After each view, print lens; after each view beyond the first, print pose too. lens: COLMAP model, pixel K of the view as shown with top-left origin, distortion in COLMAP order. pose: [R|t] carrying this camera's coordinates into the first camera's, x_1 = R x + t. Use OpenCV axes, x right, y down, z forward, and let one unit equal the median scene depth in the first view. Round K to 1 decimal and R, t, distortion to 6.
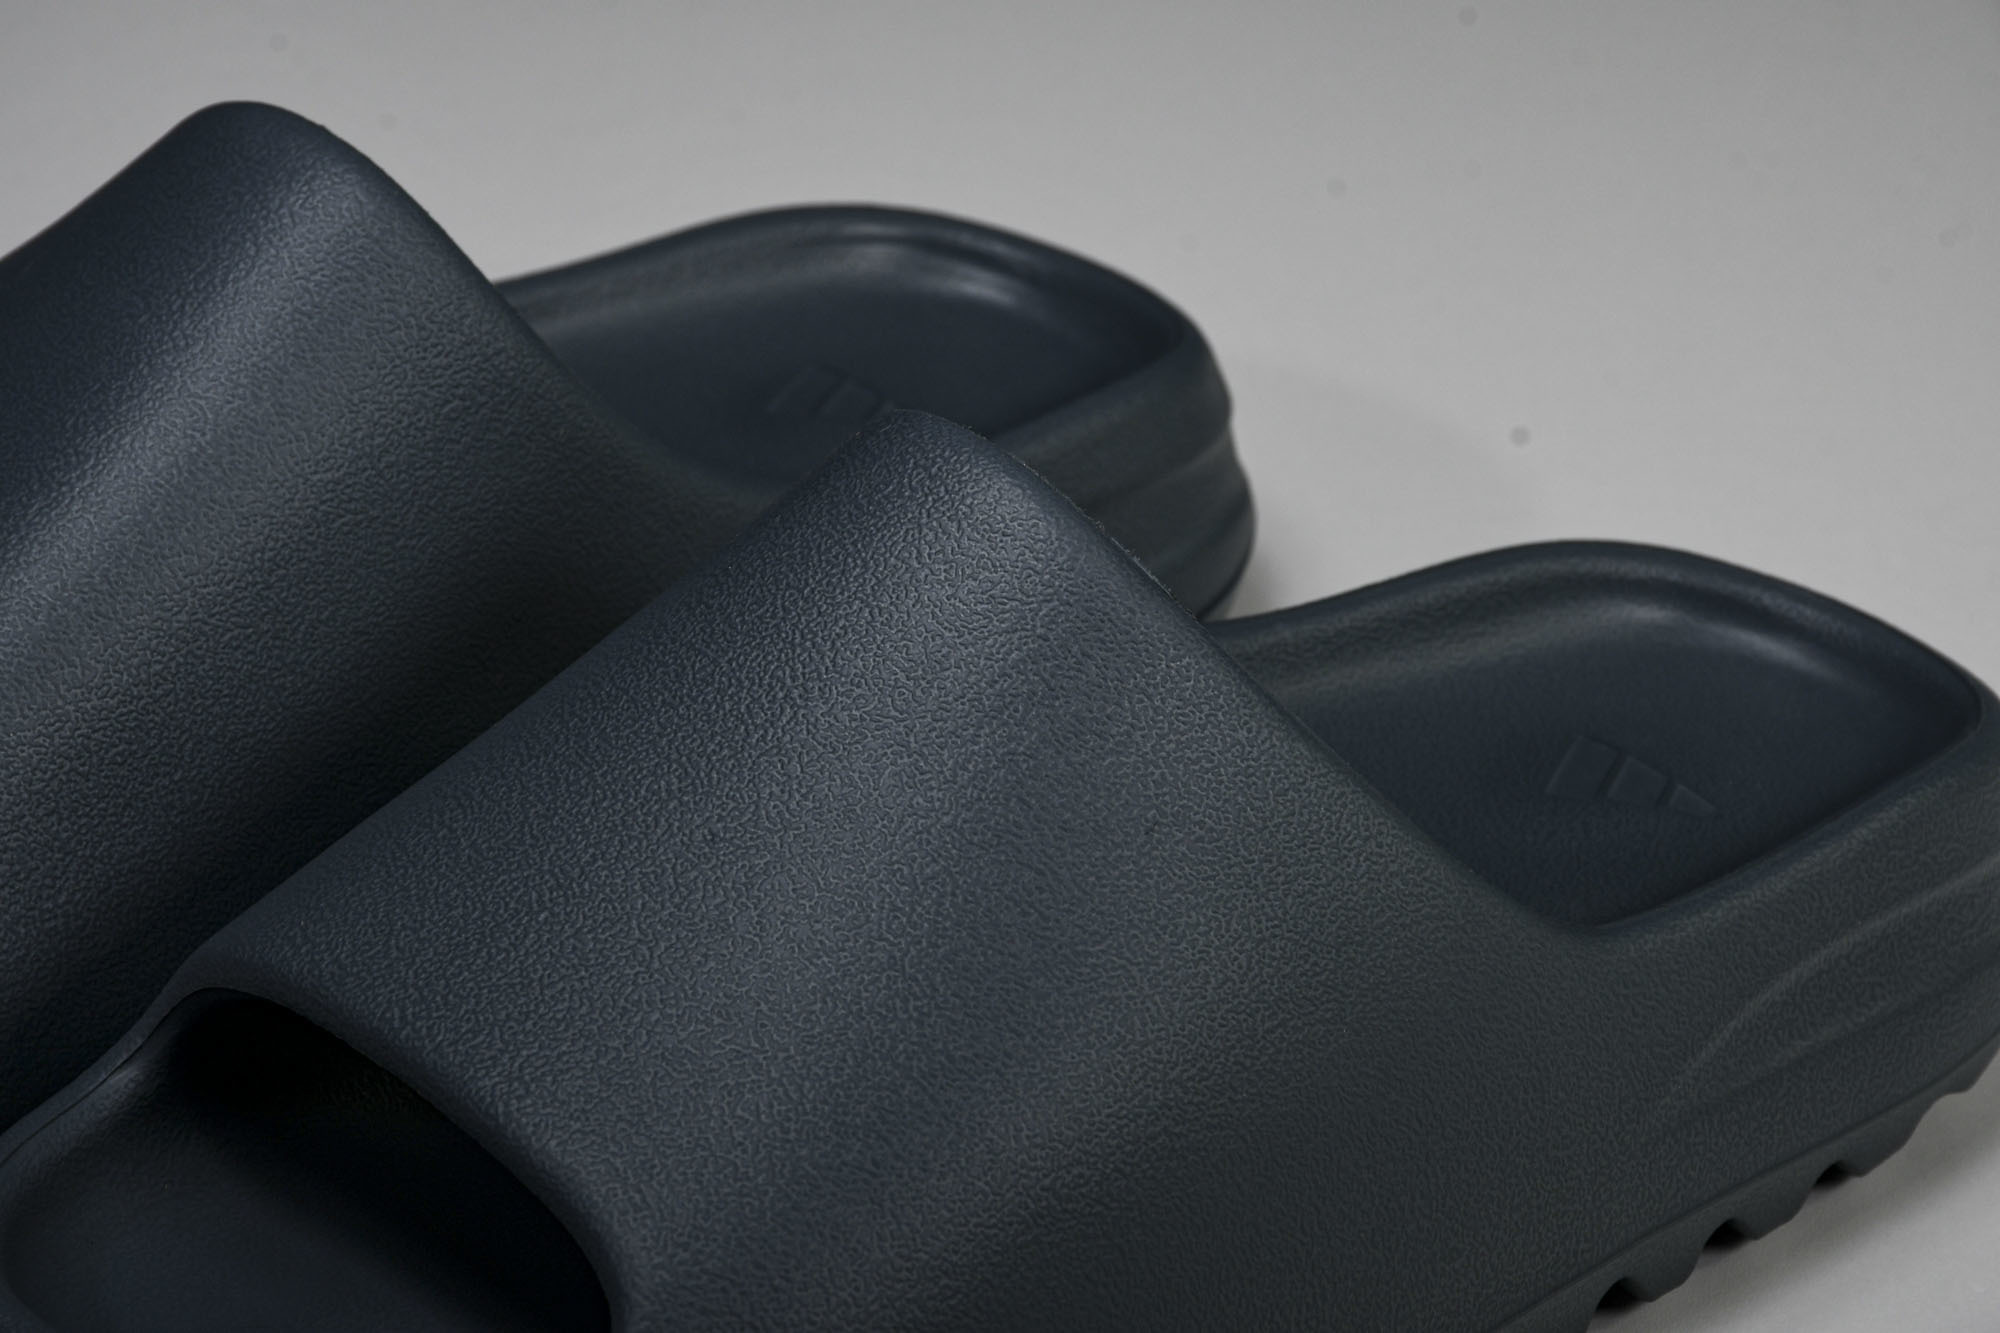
lens RADIAL K [[7223.0, 0, 1000.0], [0, 7223.0, 666.5], [0, 0, 1]] dist [0.885083, 3.224397]
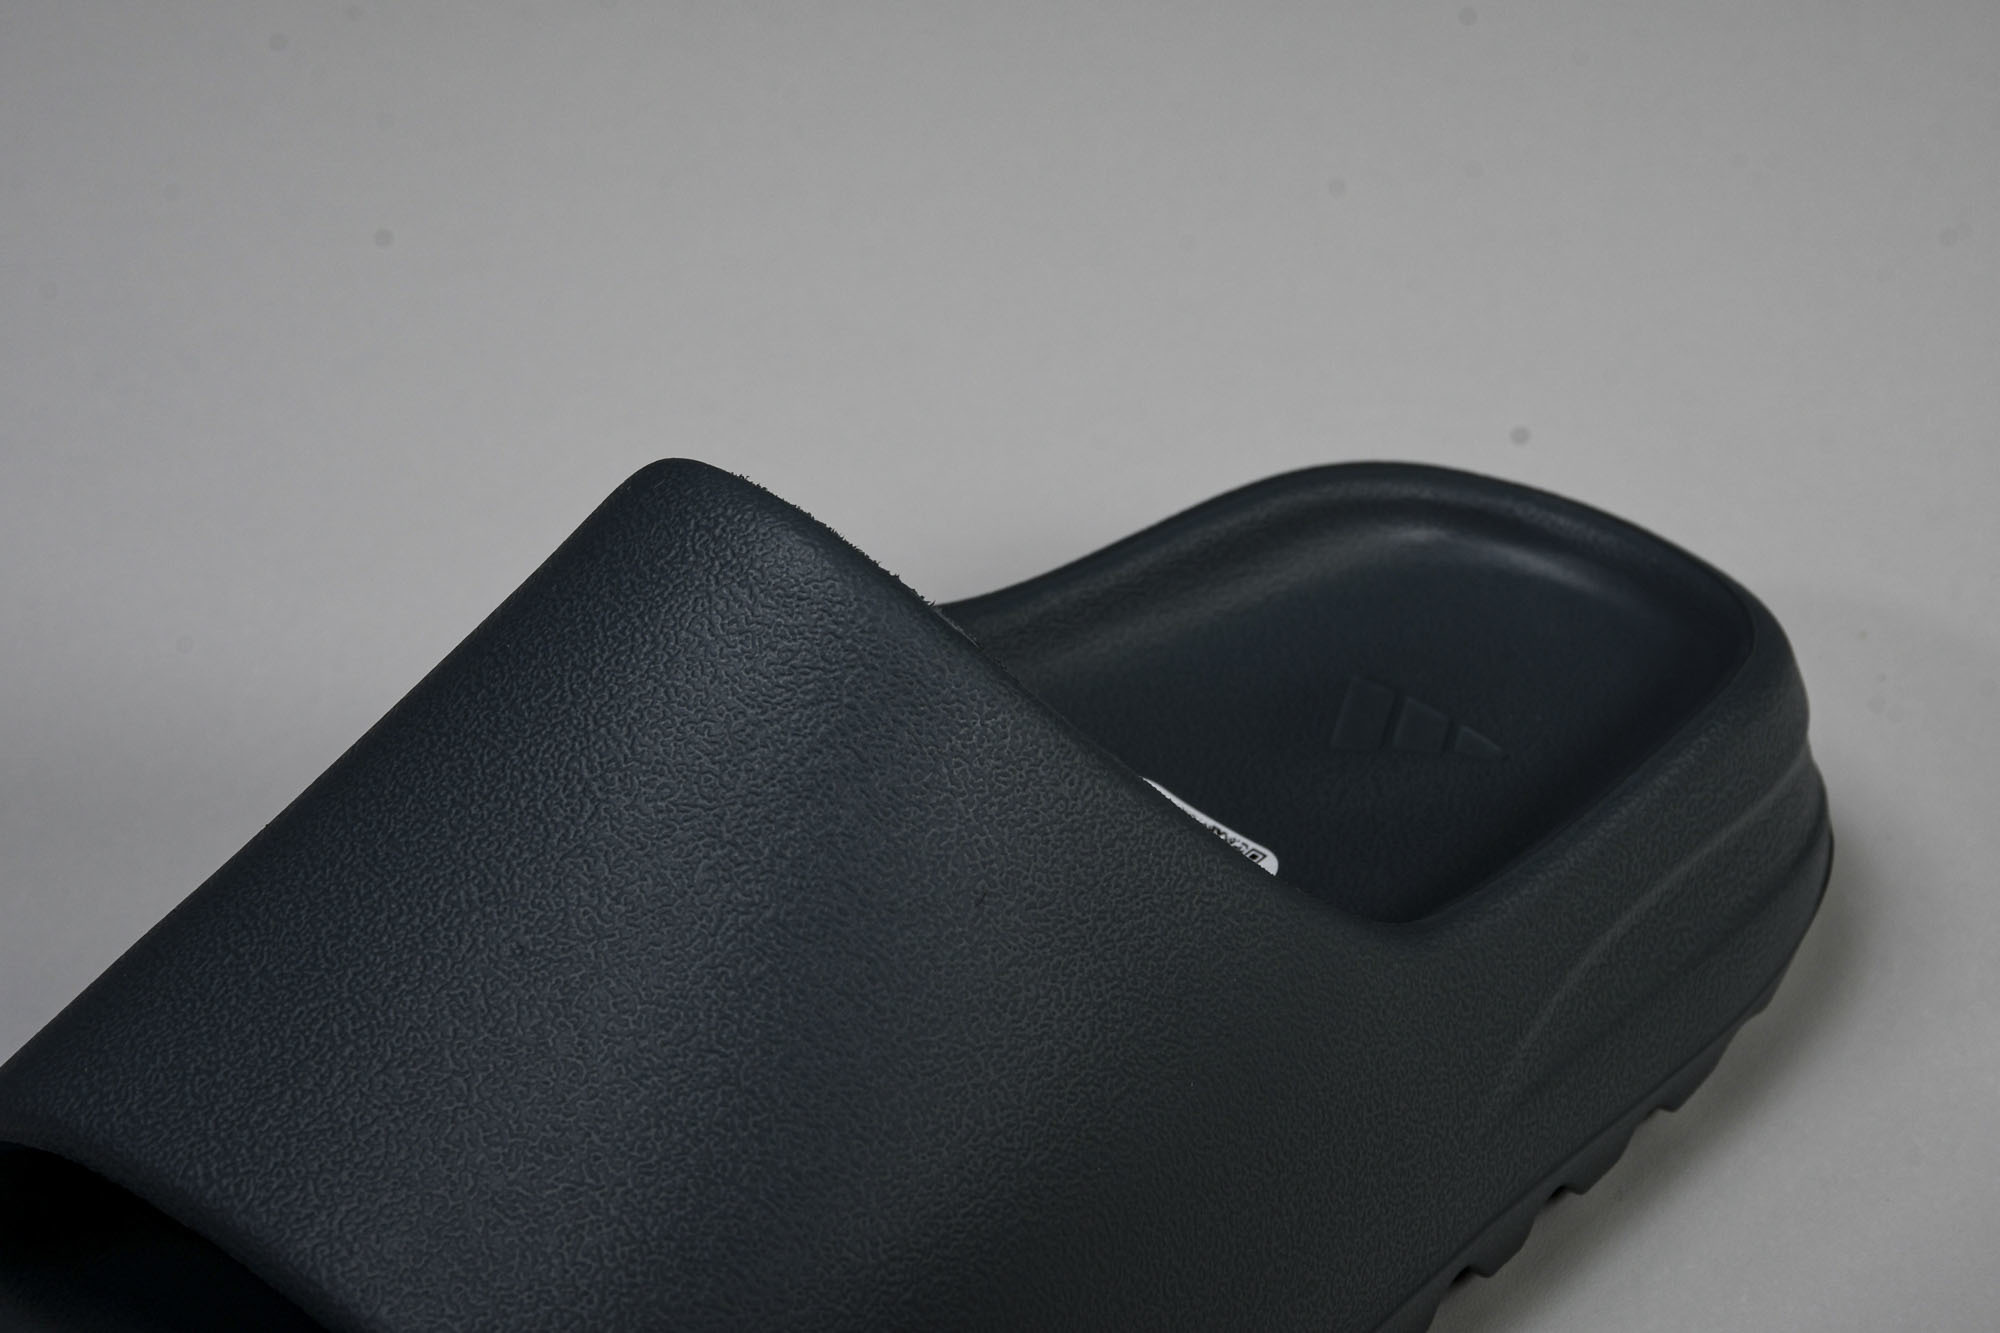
lens RADIAL K [[6045.2, 0, 978.3], [0, 6045.2, 661.9], [0, 0, 1]] dist [0.605401, 1.914382]
pose [[0.994149, -0.081041, 0.071420, -0.033871], [0.074137, 0.992758, 0.094523, -0.084211], [-0.078563, -0.088675, 0.992957, 0.209434]]
